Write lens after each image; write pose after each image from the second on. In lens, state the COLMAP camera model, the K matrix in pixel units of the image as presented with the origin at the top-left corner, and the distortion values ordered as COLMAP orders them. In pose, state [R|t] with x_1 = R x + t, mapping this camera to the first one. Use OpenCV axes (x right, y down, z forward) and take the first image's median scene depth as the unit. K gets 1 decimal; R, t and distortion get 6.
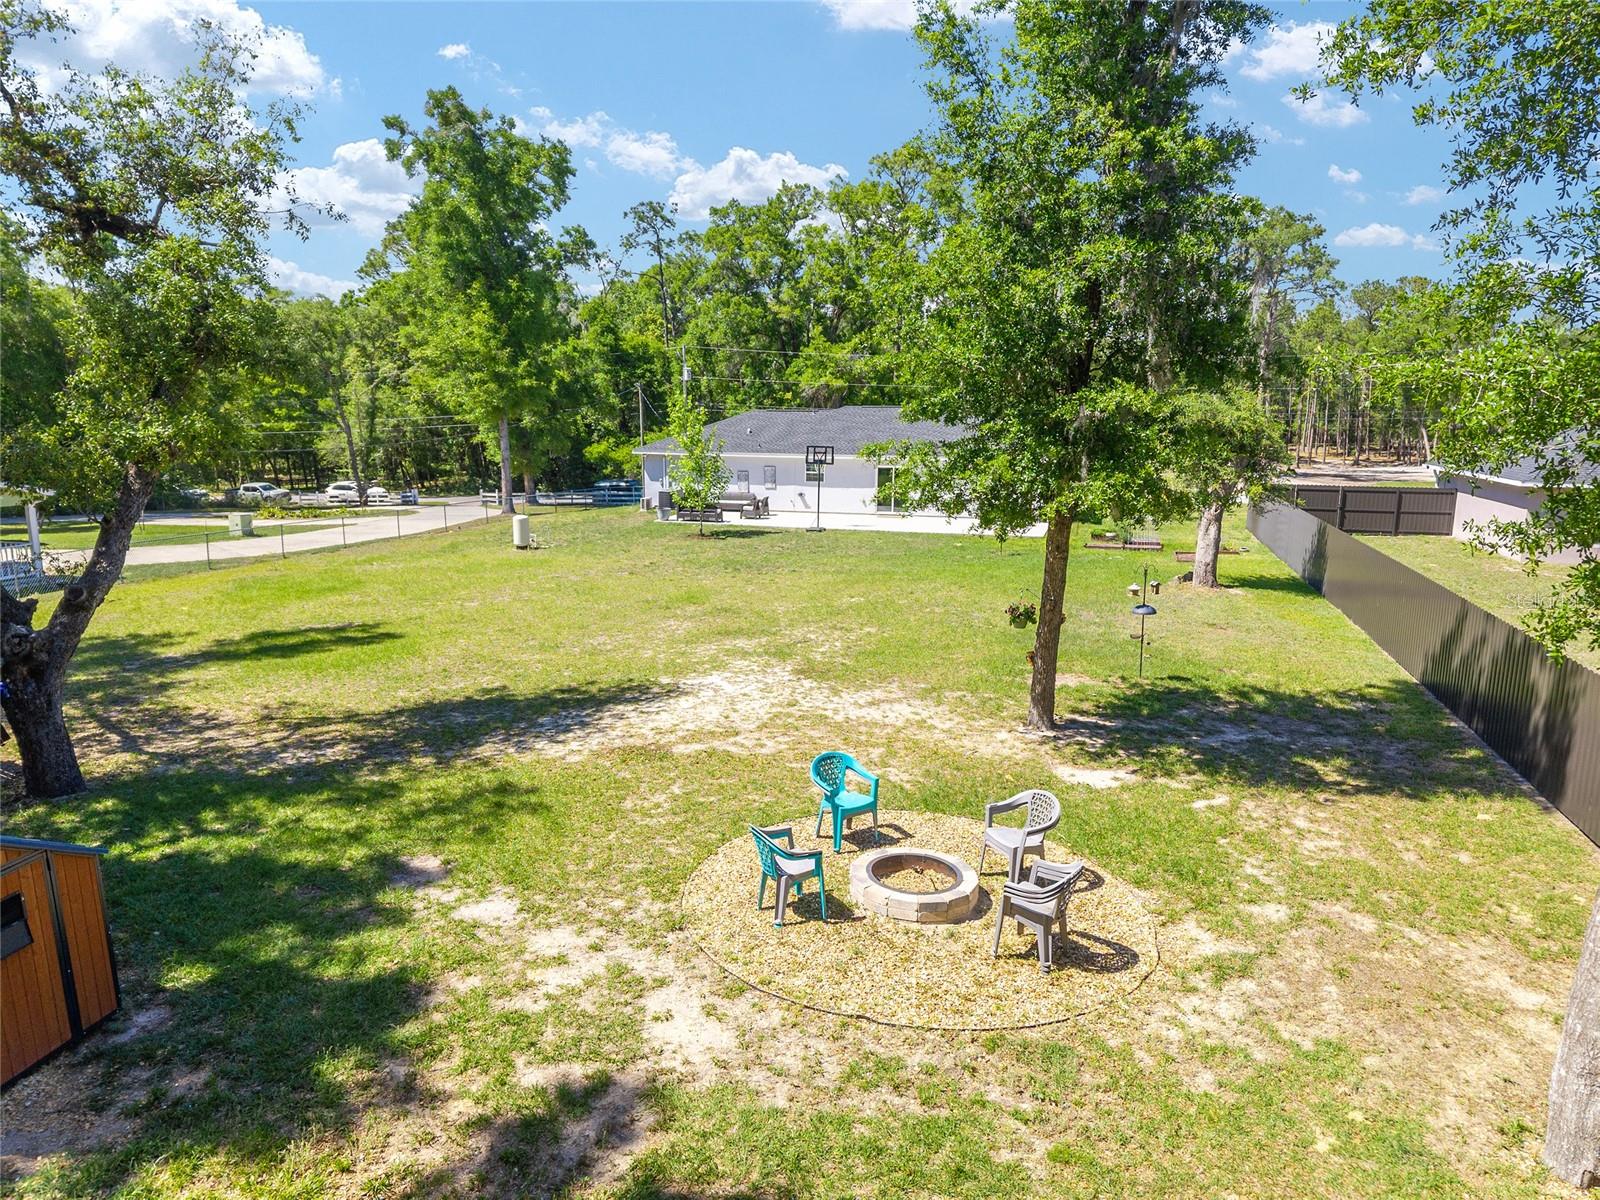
lens RADIAL K [[1066.7, 0, 793.2], [0, 1066.7, 613.3], [0, 0, 1]] dist [0.033653, -0.034280]
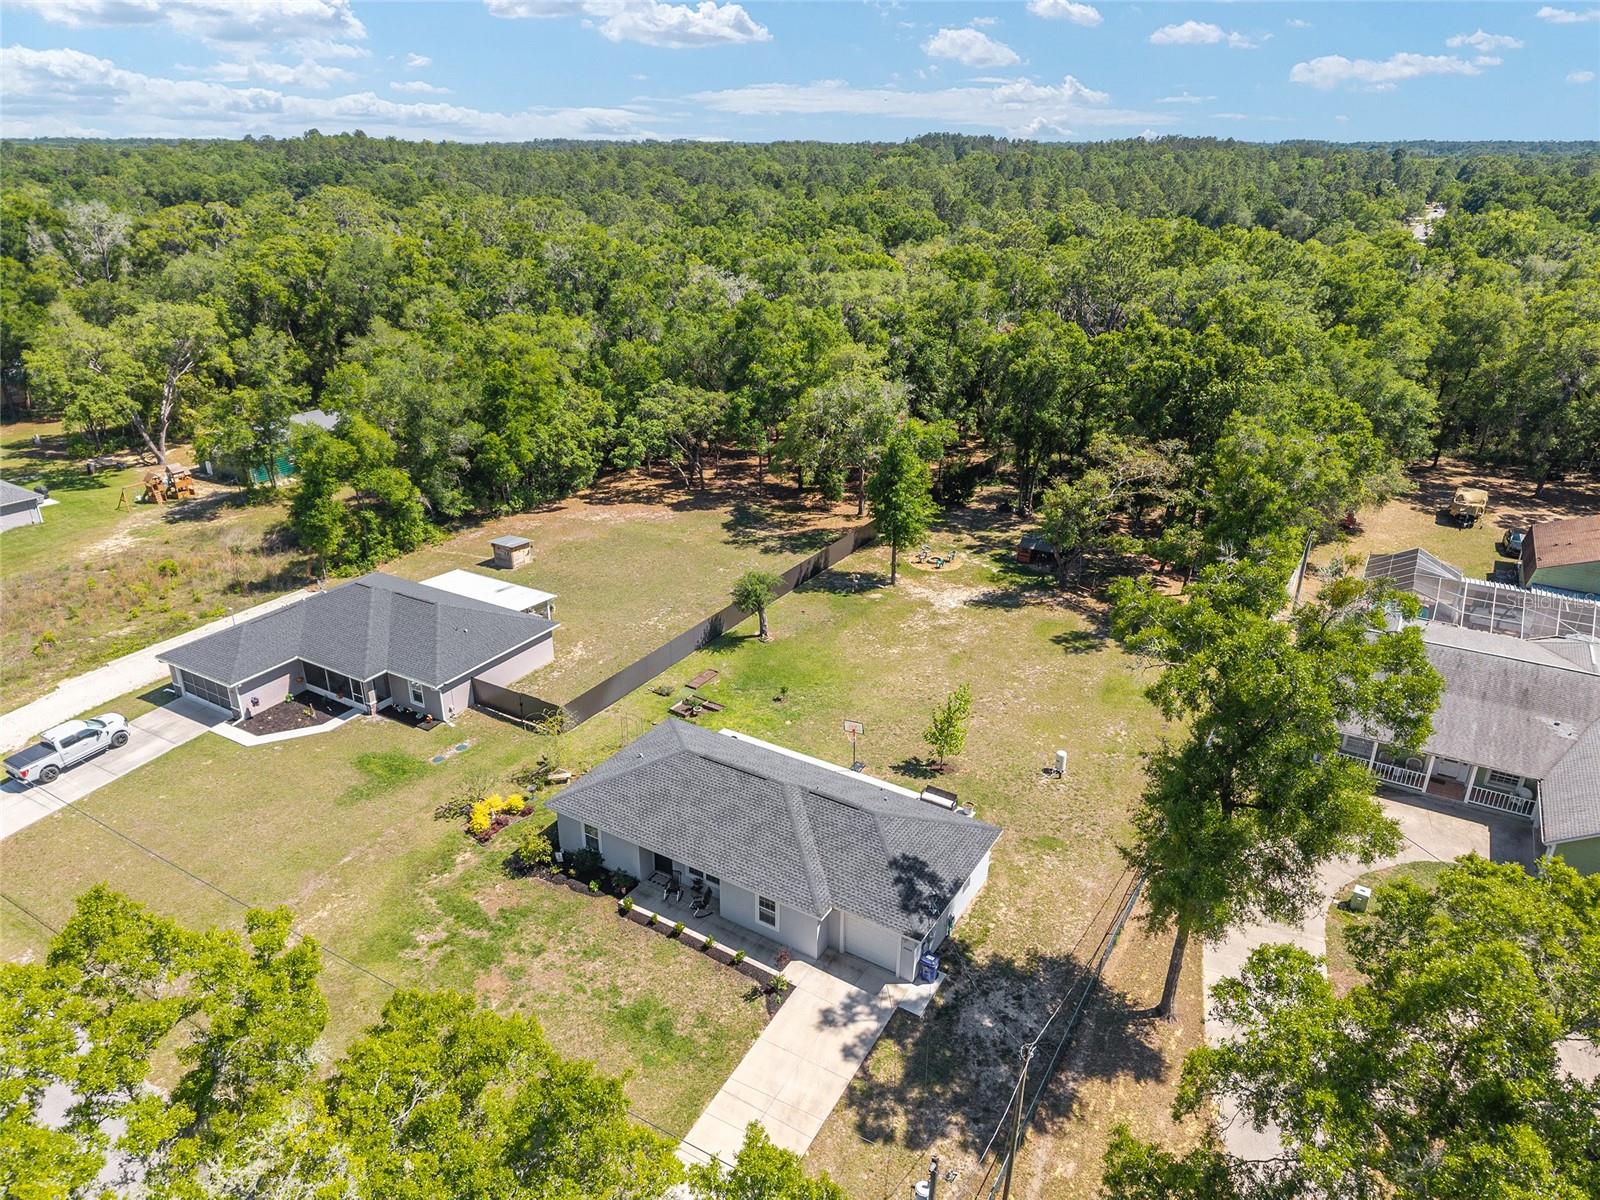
lens RADIAL K [[1066.7, 0, 783.8], [0, 1066.7, 609.5], [0, 0, 1]] dist [0.033653, -0.034280]
pose [[-0.962390, -0.116723, 0.245319, -0.125398], [0.044027, 0.824051, 0.564802, -0.645533], [-0.268080, 0.554360, -0.787920, 1.244958]]
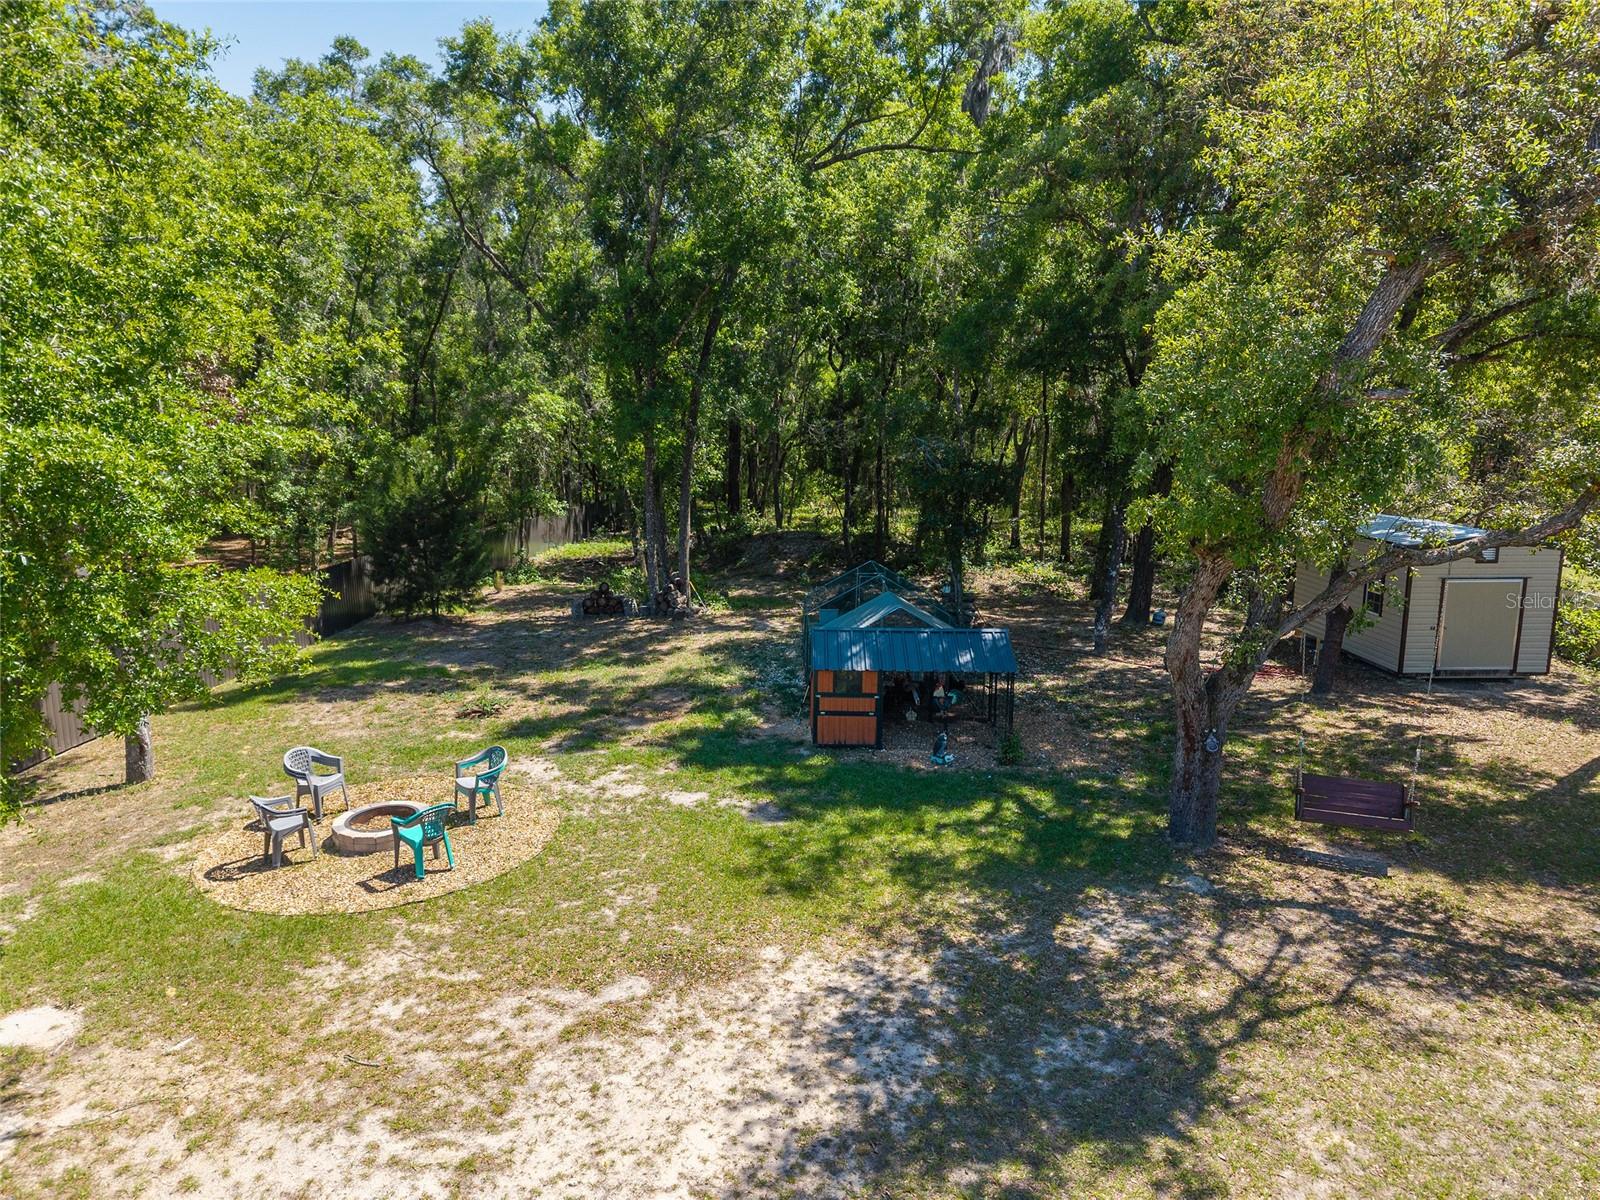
lens RADIAL K [[1066.7, 0, 787.3], [0, 1066.7, 601.8], [0, 0, 1]] dist [0.033653, -0.034280]
pose [[-0.965940, 0.042851, -0.255192, -0.006723], [-0.053494, 0.931822, 0.358951, -0.078369], [0.253175, 0.360377, -0.897792, 0.338707]]
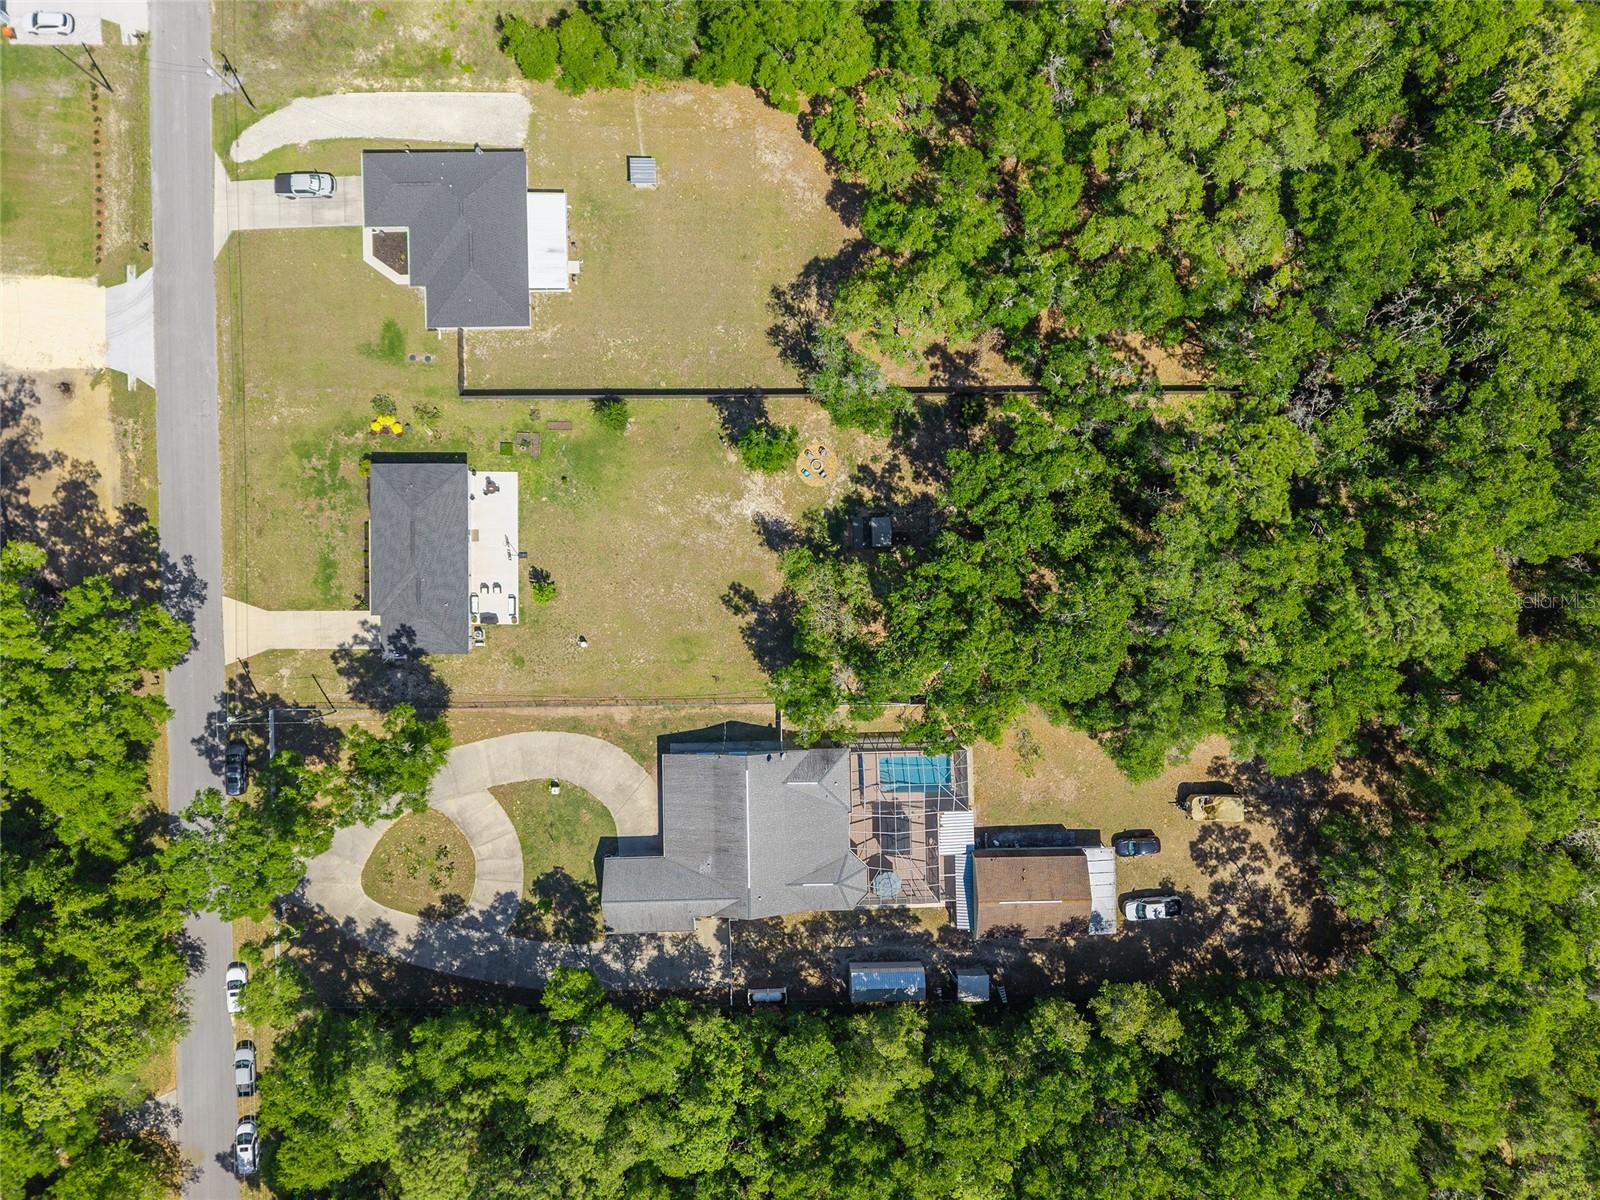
lens RADIAL K [[1066.7, 0, 805.3], [0, 1066.7, 604.0], [0, 0, 1]] dist [0.033653, -0.034280]
pose [[-0.287265, -0.957731, -0.015188, -0.158282], [0.168209, -0.066051, 0.983536, -1.595925], [-0.942966, 0.279981, 0.180072, -0.066011]]
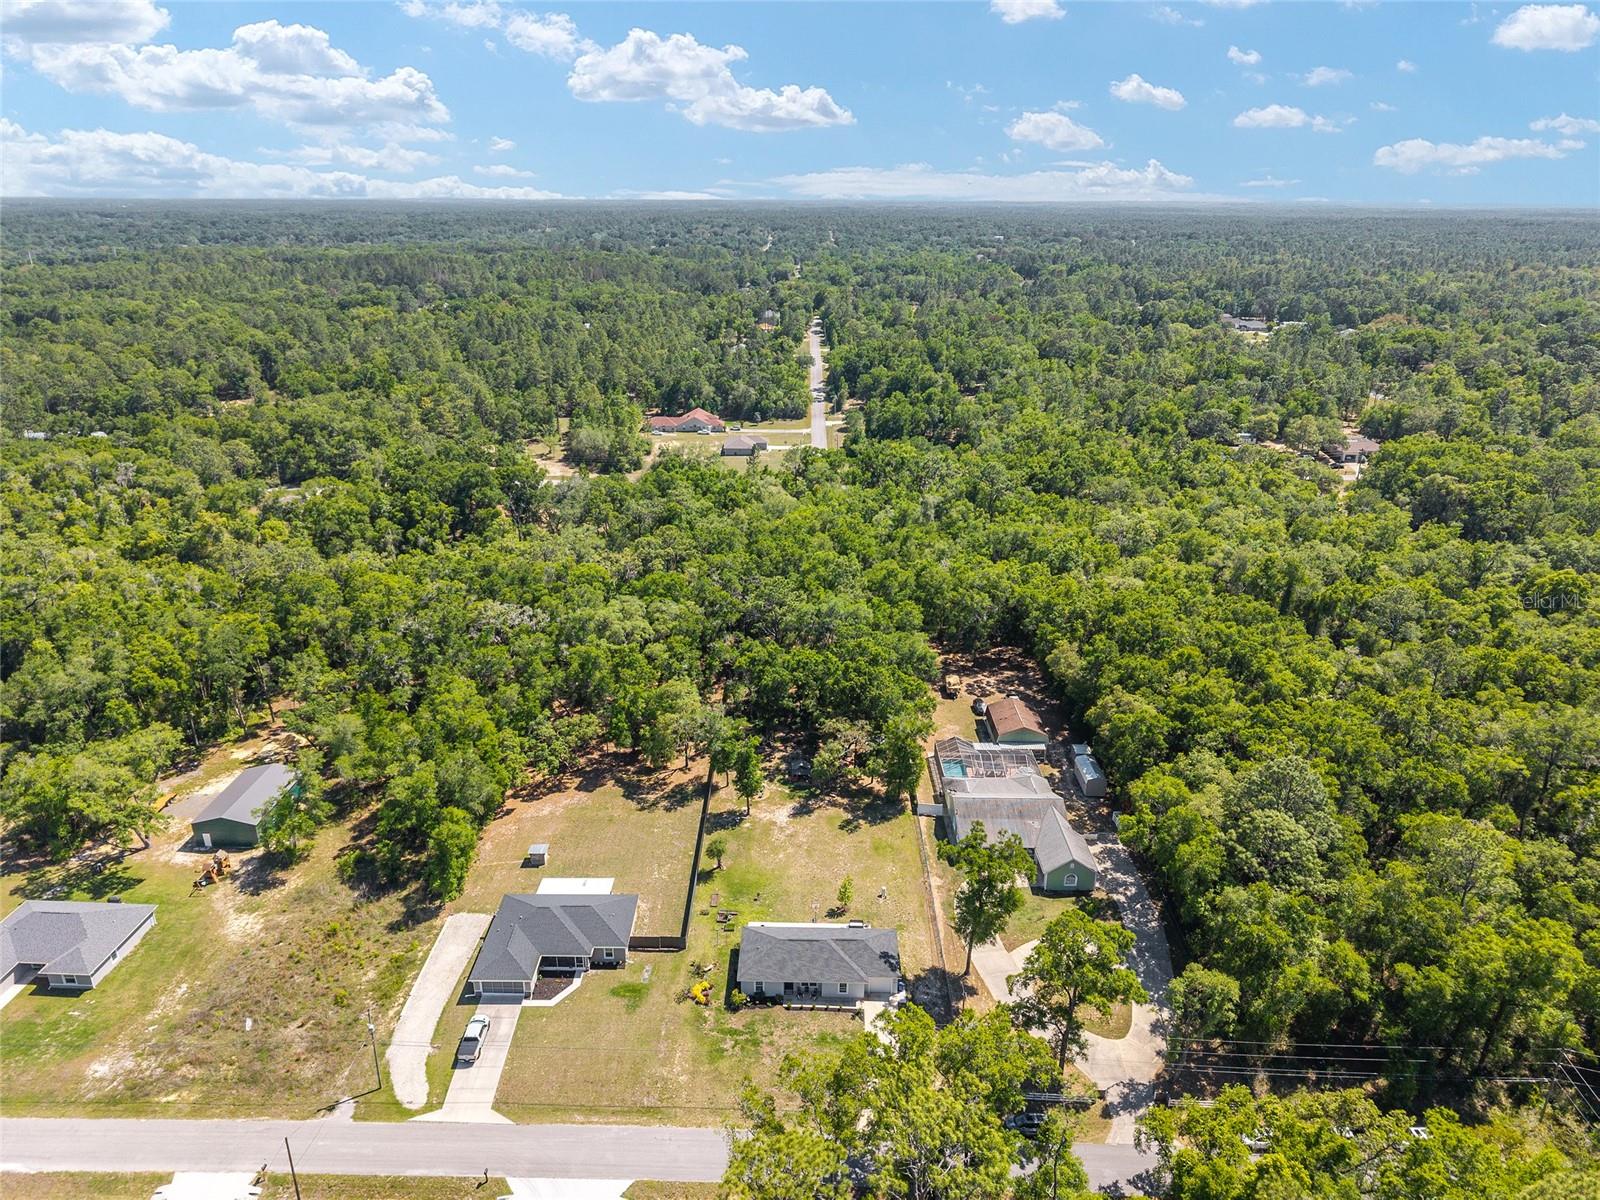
lens RADIAL K [[1066.7, 0, 782.4], [0, 1066.7, 604.4], [0, 0, 1]] dist [0.033653, -0.034280]
pose [[-0.967972, 0.086687, -0.235618, 0.507122], [-0.052253, 0.848384, 0.526797, -1.641620], [0.245561, 0.522236, -0.816682, 1.962543]]
